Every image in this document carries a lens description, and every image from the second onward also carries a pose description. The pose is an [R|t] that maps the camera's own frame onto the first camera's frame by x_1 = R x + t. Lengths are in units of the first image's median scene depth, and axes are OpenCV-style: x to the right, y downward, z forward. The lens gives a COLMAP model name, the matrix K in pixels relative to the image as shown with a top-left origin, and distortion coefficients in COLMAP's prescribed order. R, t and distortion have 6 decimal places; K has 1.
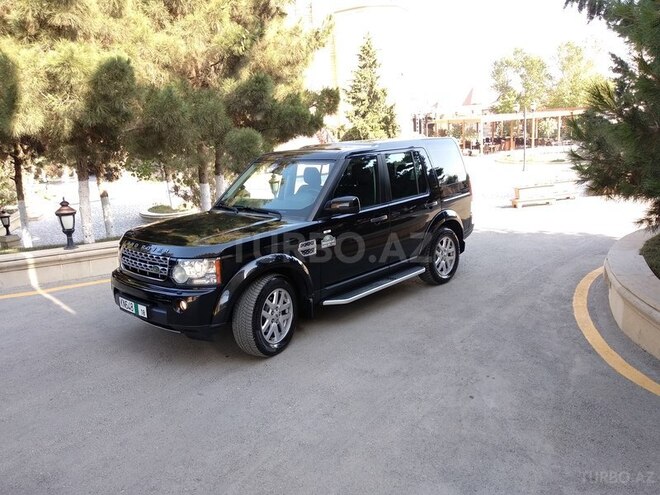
lens RADIAL K [[517.0, 0, 330.0], [0, 517.0, 247.5], [0, 0, 1]] dist [0.026399, -0.004334]
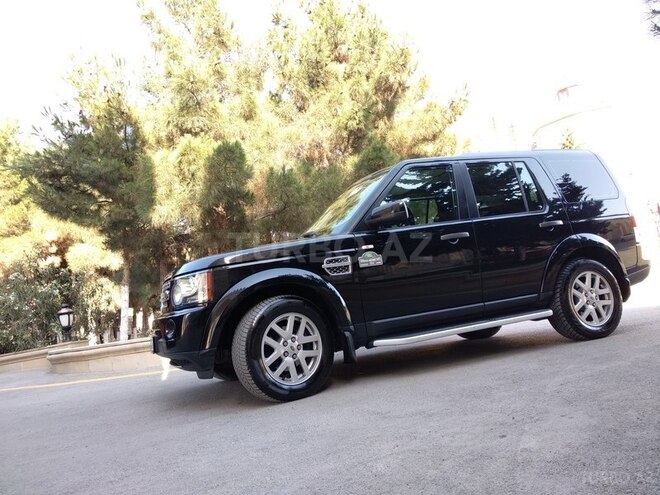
lens RADIAL K [[517.0, 0, 330.0], [0, 517.0, 247.5], [0, 0, 1]] dist [0.026399, -0.004334]
pose [[0.894360, -0.121961, -0.430401, 0.251226], [-0.003126, 0.960392, -0.278636, 0.169240], [0.447336, 0.250547, 0.858555, 0.264858]]
